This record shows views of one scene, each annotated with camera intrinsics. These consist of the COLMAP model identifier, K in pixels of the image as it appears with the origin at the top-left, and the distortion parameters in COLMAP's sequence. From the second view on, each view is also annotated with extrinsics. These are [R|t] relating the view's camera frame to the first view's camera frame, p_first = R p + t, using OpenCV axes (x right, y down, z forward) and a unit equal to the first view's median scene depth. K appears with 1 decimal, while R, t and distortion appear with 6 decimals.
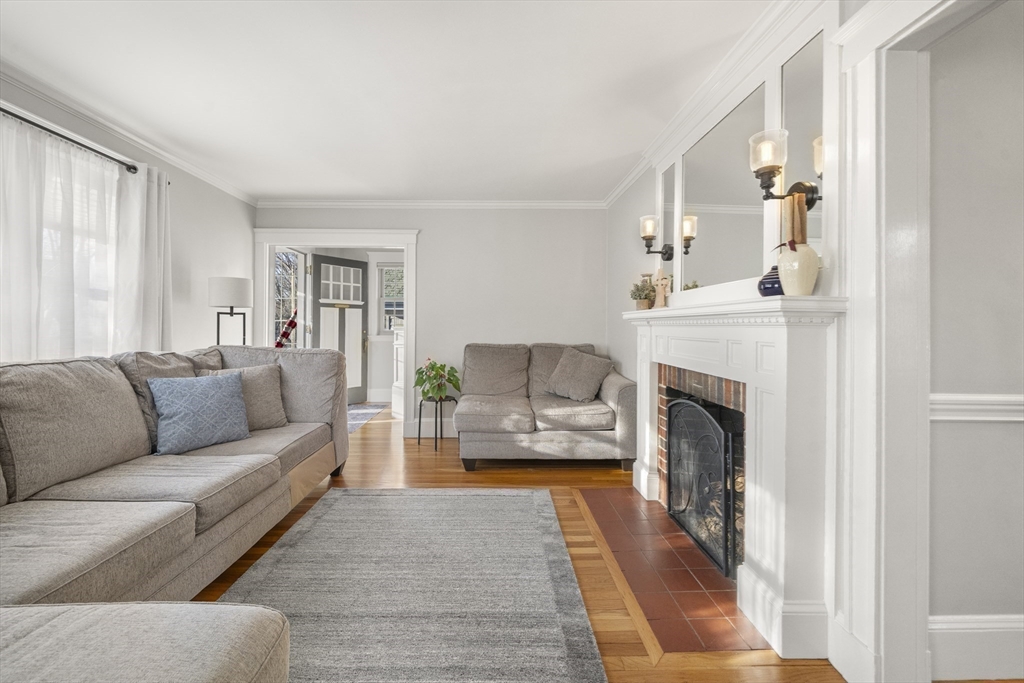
lens RADIAL K [[403.5, 0, 496.6], [0, 403.5, 322.0], [0, 0, 1]] dist [-0.001743, 0.000663]
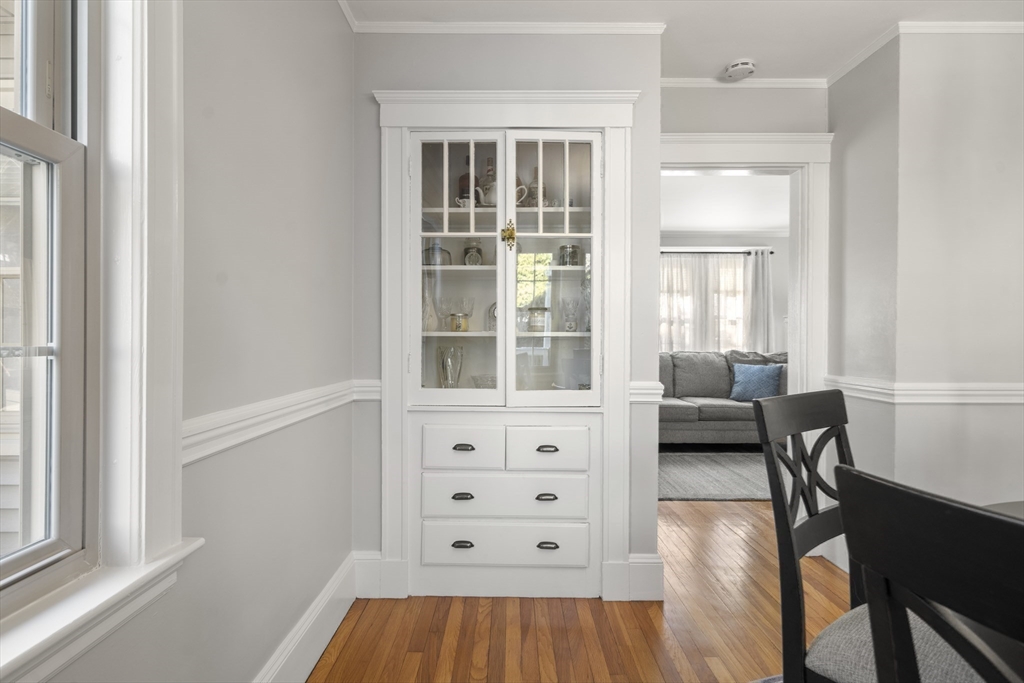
lens RADIAL K [[538.8, 0, 518.8], [0, 538.8, 344.5], [0, 0, 1]] dist [0.013511, 0.001464]
pose [[0.015710, -0.001700, -0.999875, 1.511053], [0.007832, 0.999968, -0.001577, 0.035069], [0.999846, -0.007806, 0.015723, -0.098991]]
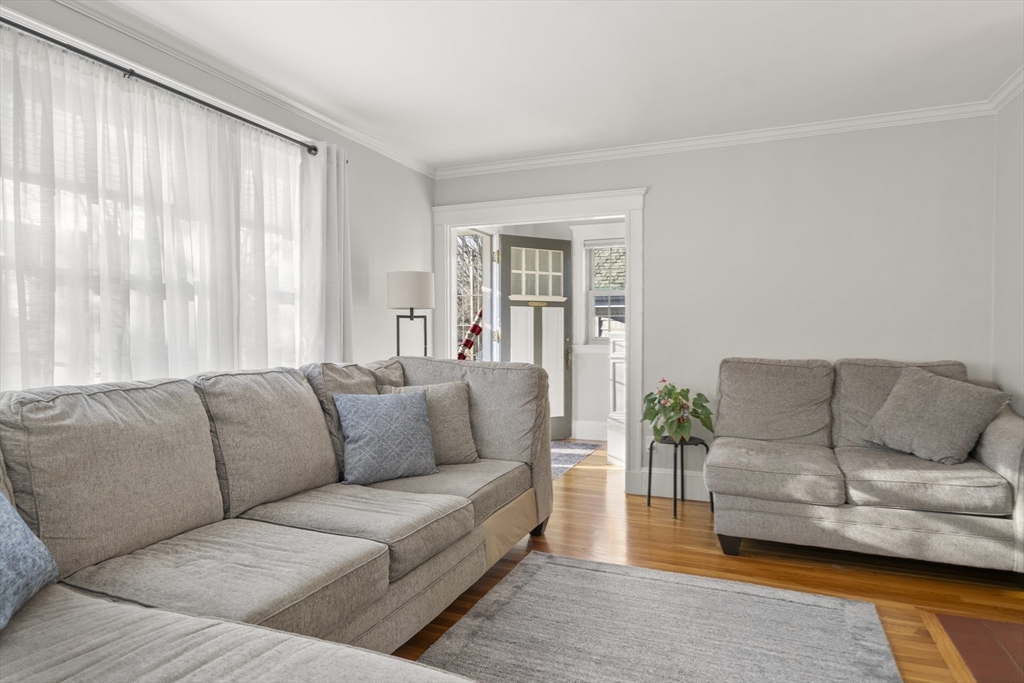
lens RADIAL K [[598.8, 0, 508.0], [0, 598.8, 340.5], [0, 0, 1]] dist [0.002037, 0.001750]
pose [[0.918560, 0.000450, -0.395282, -0.017232], [0.009628, 0.999677, 0.023512, -0.000235], [0.395165, -0.025403, 0.918259, -0.017249]]
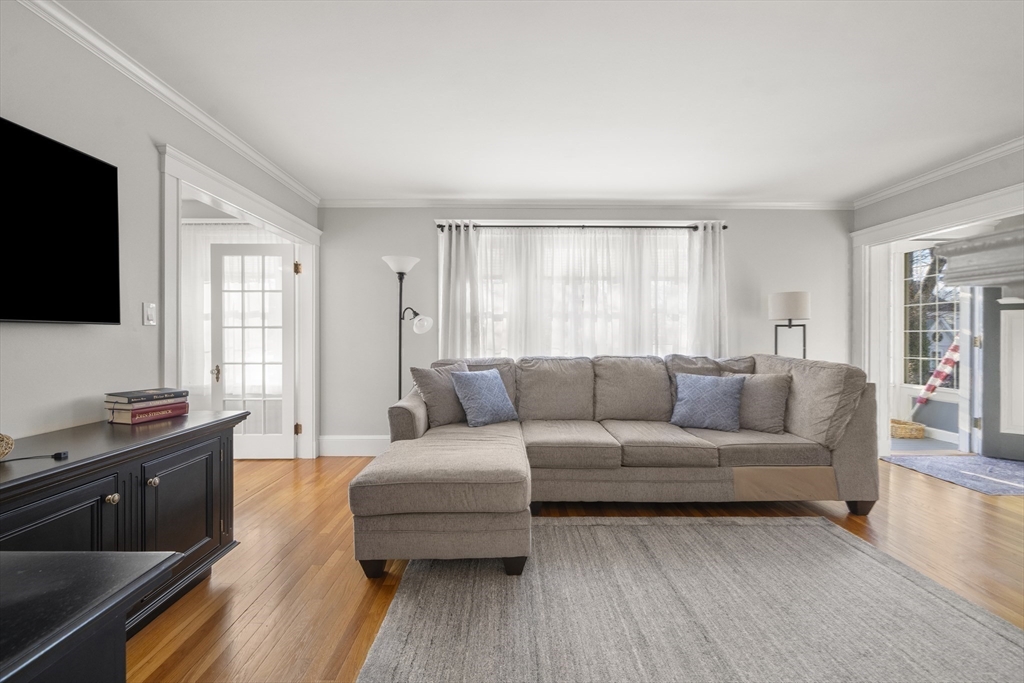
lens RADIAL K [[403.5, 0, 508.9], [0, 403.5, 336.8], [0, 0, 1]] dist [-0.001743, 0.000663]
pose [[0.001165, -0.004037, -0.999991, 0.515652], [0.008869, 0.999953, -0.004027, 0.007868], [0.999960, -0.008864, 0.001201, 0.316716]]
